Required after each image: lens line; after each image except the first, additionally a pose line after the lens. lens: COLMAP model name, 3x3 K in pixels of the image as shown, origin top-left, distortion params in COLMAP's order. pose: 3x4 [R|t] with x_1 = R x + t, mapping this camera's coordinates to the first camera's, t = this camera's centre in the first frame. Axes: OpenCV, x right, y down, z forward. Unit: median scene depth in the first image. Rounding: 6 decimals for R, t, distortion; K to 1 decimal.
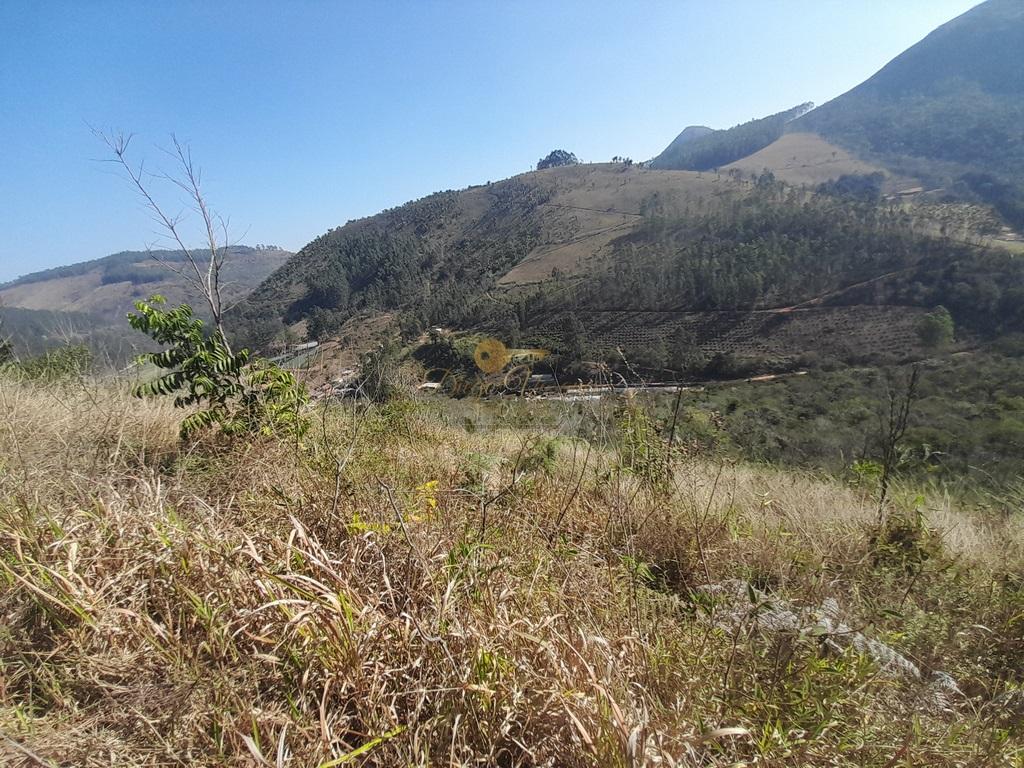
lens RADIAL K [[401.7, 0, 514.7], [0, 401.7, 388.6], [0, 0, 1]] dist [0.022899, -0.016607]
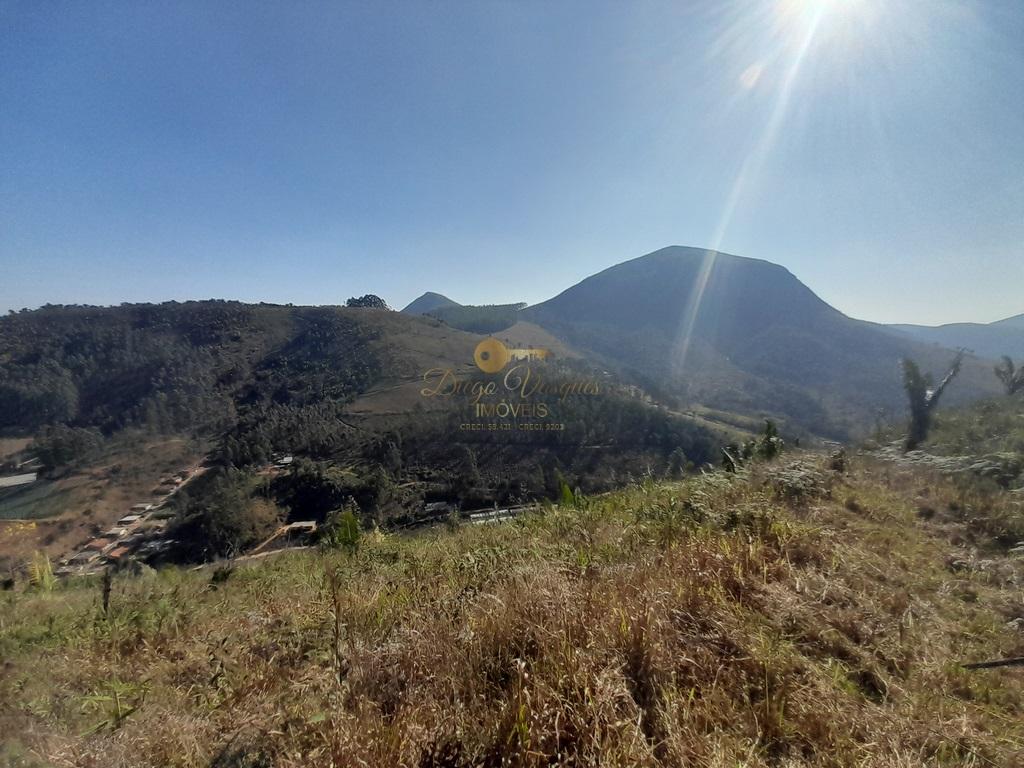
lens RADIAL K [[405.2, 0, 513.5], [0, 405.2, 389.8], [0, 0, 1]] dist [0.020021, -0.015985]
pose [[0.789898, 0.103950, 0.604363, -0.243981], [0.083854, 0.957962, -0.274366, -0.005334], [-0.607478, 0.267399, 0.747976, 0.007561]]
